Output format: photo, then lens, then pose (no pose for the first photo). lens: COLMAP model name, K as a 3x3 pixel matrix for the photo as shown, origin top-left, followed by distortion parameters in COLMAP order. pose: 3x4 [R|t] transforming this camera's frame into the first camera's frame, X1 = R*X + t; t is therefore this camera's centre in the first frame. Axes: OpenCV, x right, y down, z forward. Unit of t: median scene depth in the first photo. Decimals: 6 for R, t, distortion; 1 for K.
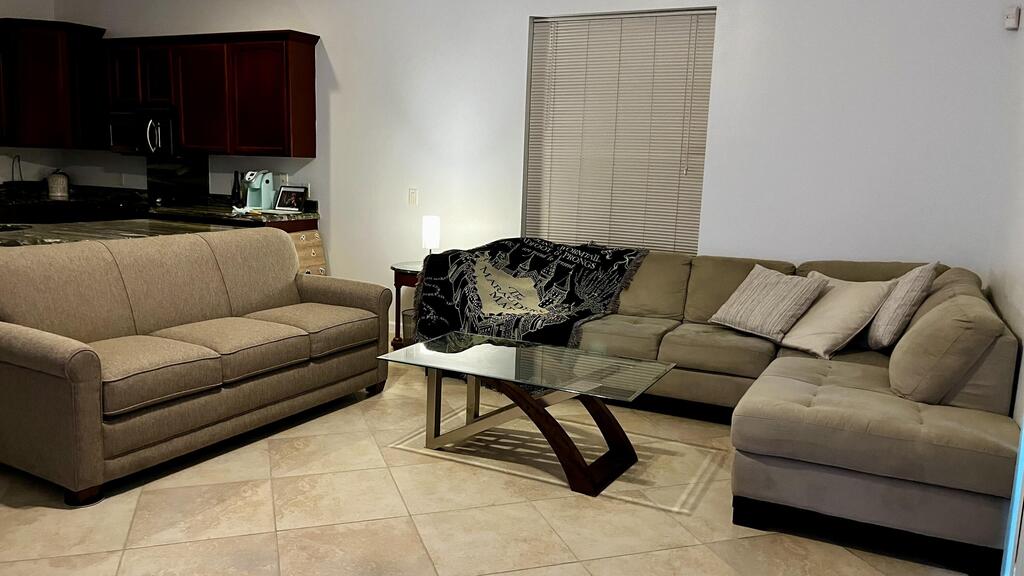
lens RADIAL K [[770.8, 0, 524.9], [0, 770.8, 271.7], [0, 0, 1]] dist [0.042912, -0.053313]
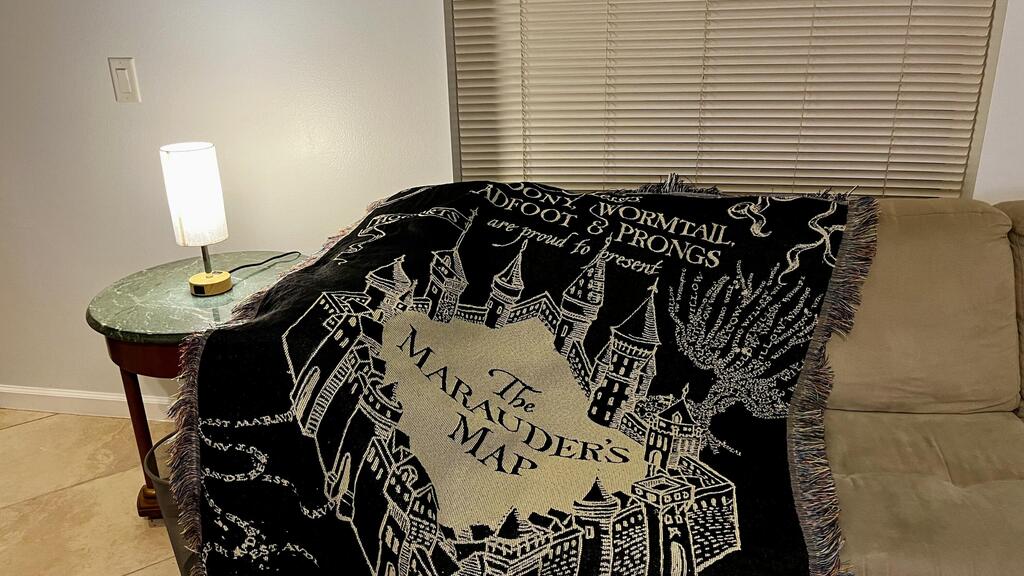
lens RADIAL K [[770.8, 0, 508.6], [0, 770.8, 287.3], [0, 0, 1]] dist [0.042912, -0.053313]
pose [[0.966679, -0.147877, 0.208961, -0.073413], [0.095964, 0.966085, 0.239732, -0.087753], [-0.237325, -0.211691, 0.948084, 0.708185]]
